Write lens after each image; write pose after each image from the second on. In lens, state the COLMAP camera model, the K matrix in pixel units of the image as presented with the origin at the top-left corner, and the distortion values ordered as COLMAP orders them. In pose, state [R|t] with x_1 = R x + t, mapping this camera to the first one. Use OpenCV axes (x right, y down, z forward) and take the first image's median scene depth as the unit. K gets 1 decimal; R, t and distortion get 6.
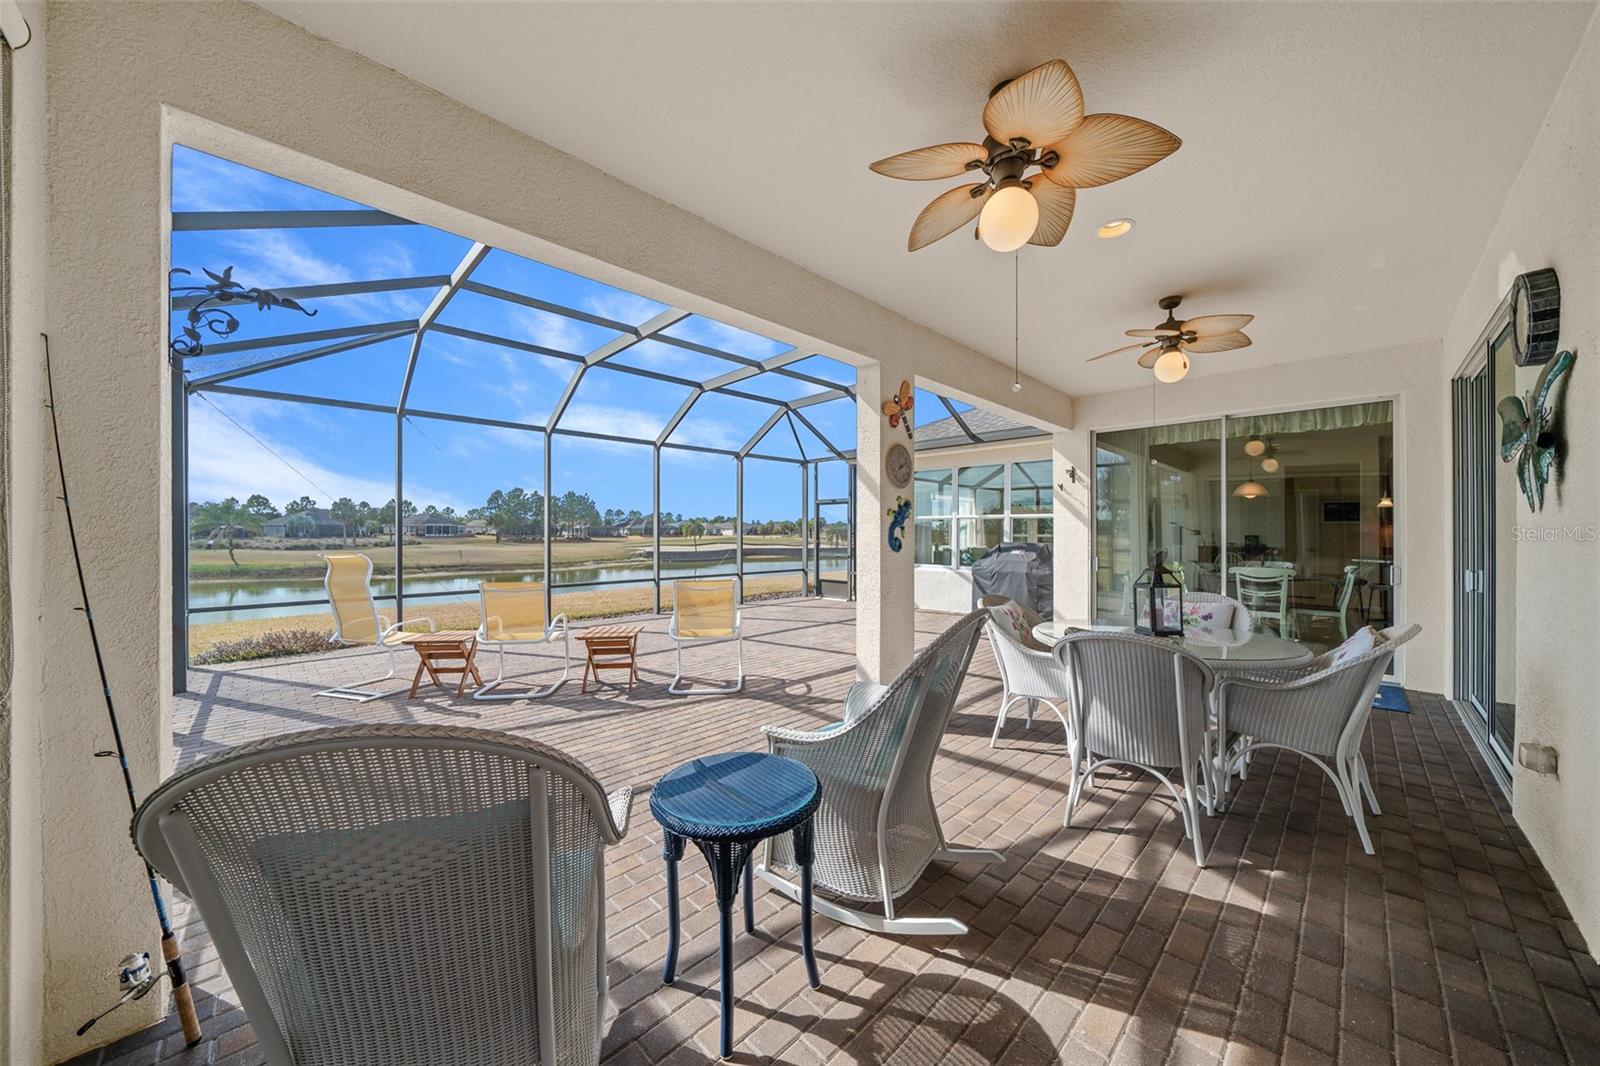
lens RADIAL K [[562.8, 0, 791.9], [0, 562.8, 532.1], [0, 0, 1]] dist [-0.006139, -0.000080]
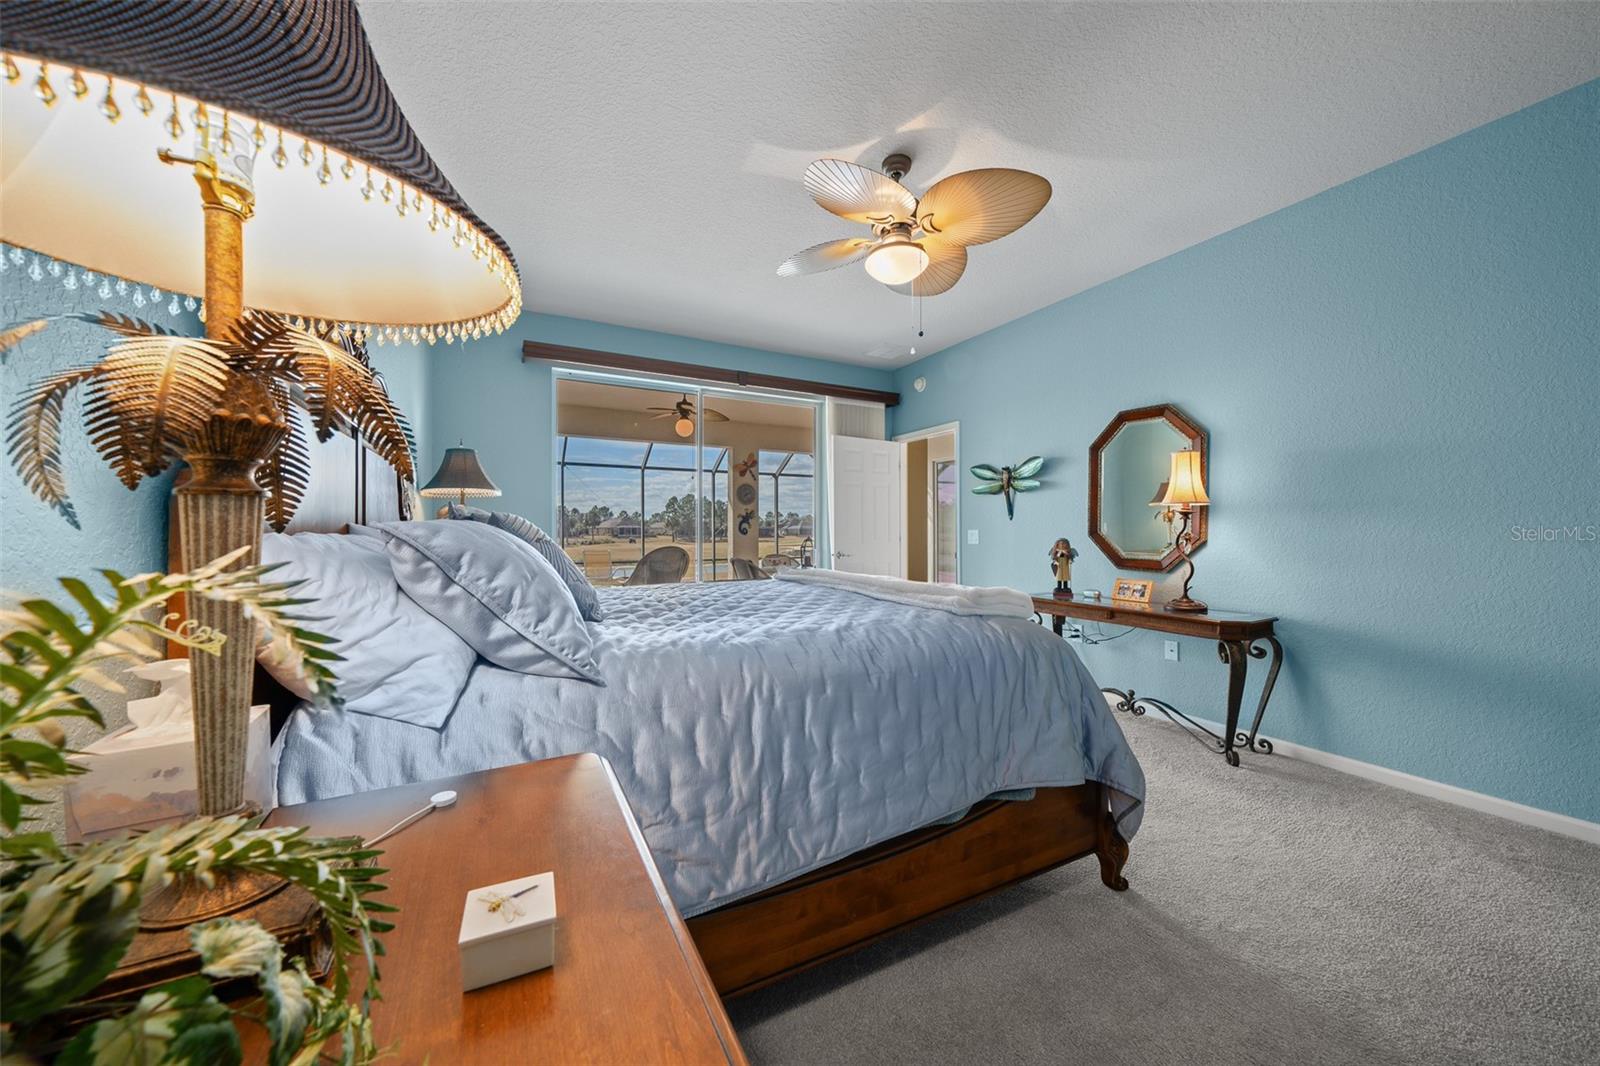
lens RADIAL K [[562.8, 0, 791.9], [0, 562.8, 532.1], [0, 0, 1]] dist [-0.006139, -0.000080]
pose [[0.958485, -0.001641, -0.285138, 0.758206], [0.001061, 0.999997, -0.002189, 0.022873], [0.285141, 0.001796, 0.958484, -0.768964]]
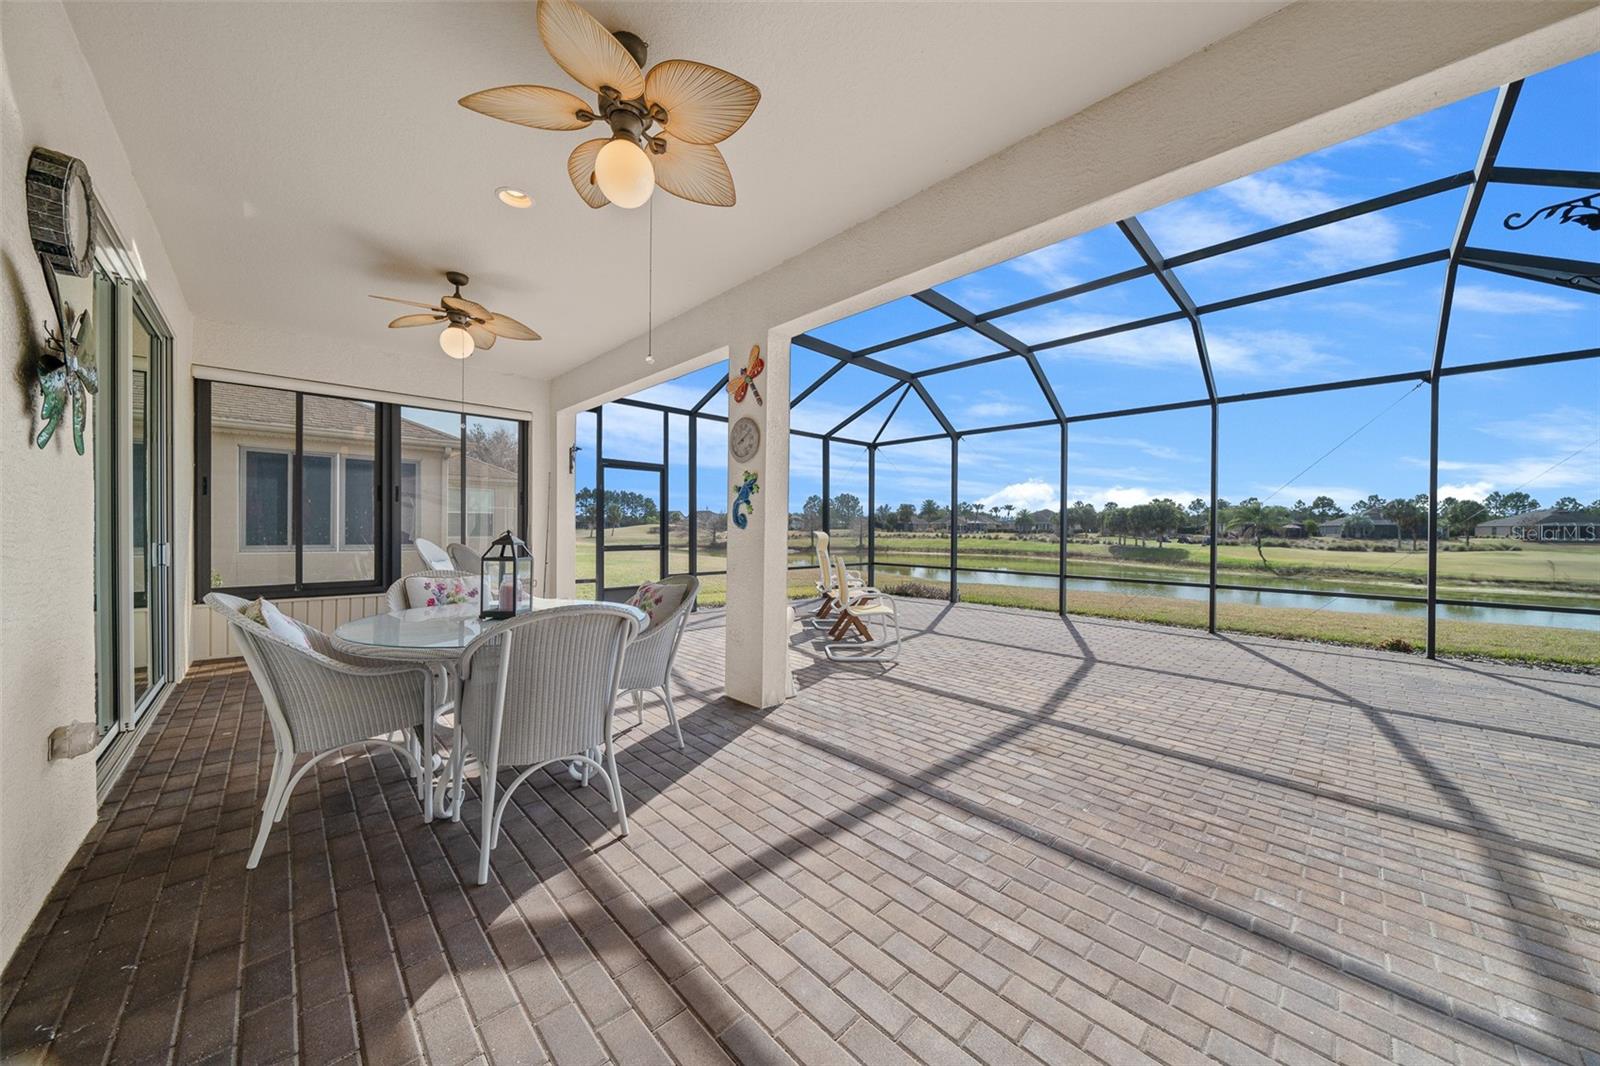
lens RADIAL K [[540.7, 0, 797.2], [0, 540.7, 533.8], [0, 0, 1]] dist [-0.007415, 0.000109]
pose [[-0.017326, 0.010687, -0.999793, 0.884155], [-0.010448, 0.999886, 0.010869, 0.026449], [0.999795, 0.010635, -0.017212, 0.878888]]
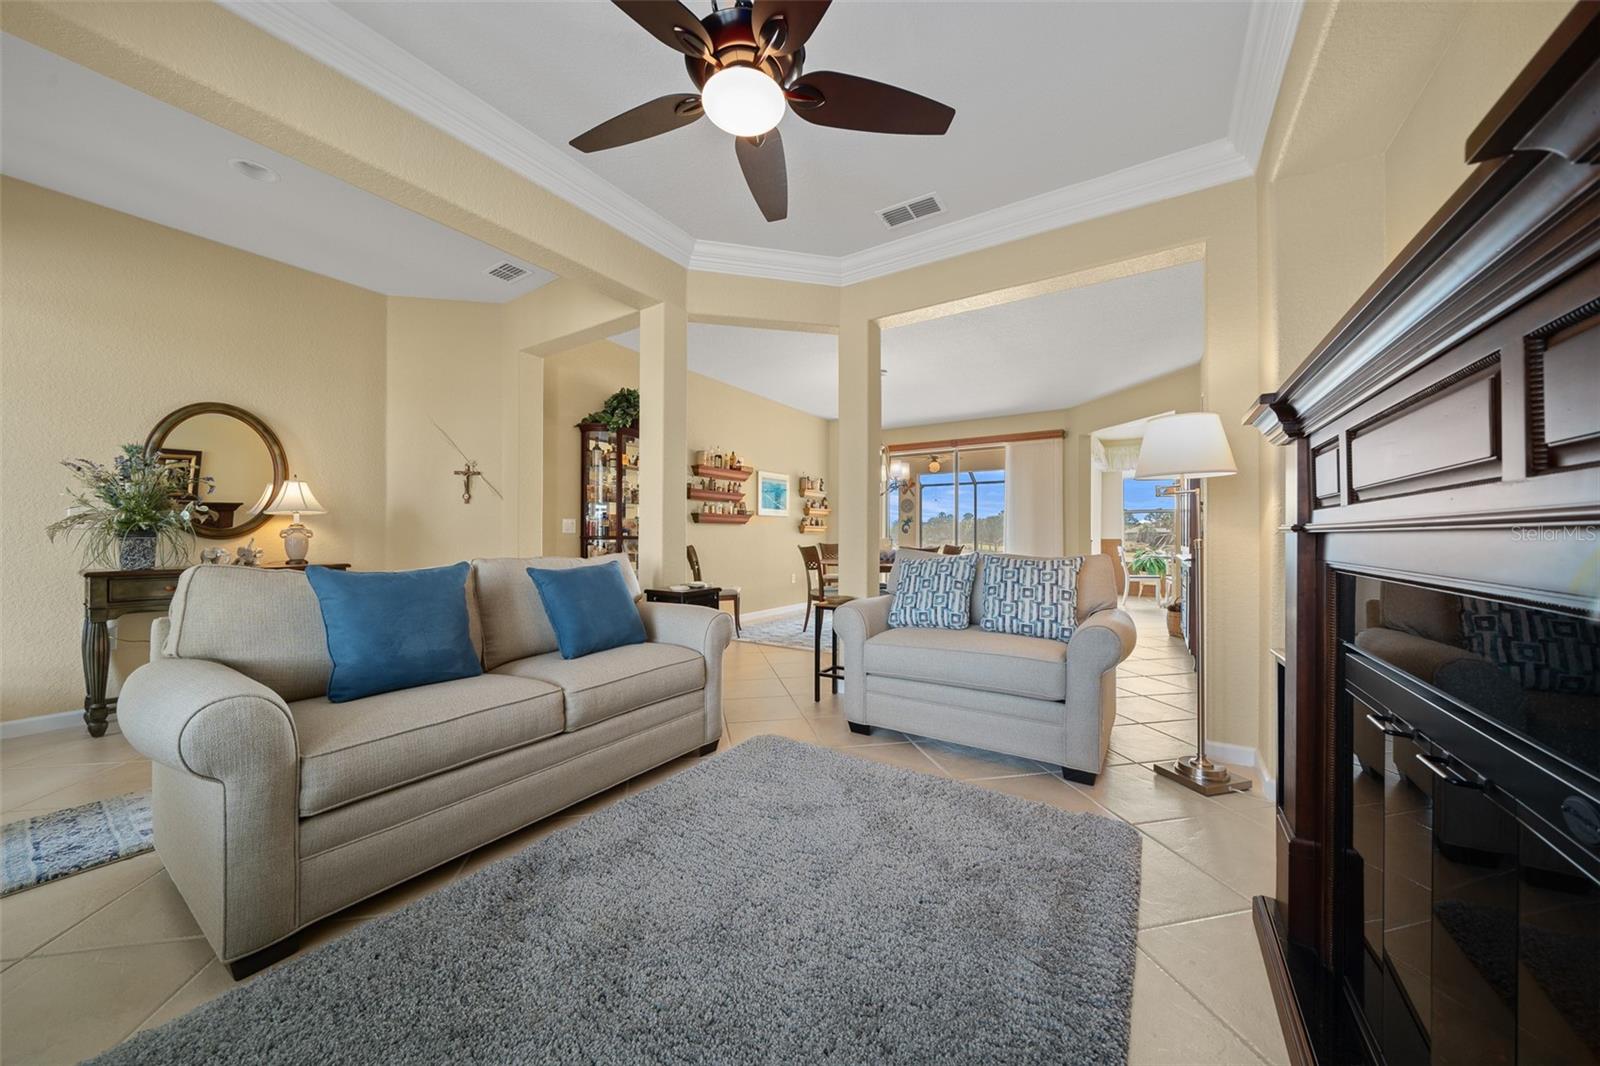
lens RADIAL K [[562.8, 0, 791.9], [0, 562.8, 532.1], [0, 0, 1]] dist [-0.006139, -0.000080]
pose [[0.212515, -0.009606, -0.977111, 2.459061], [-0.004634, 0.999931, -0.010839, 0.050944], [0.977147, 0.006832, 0.212455, -0.225010]]
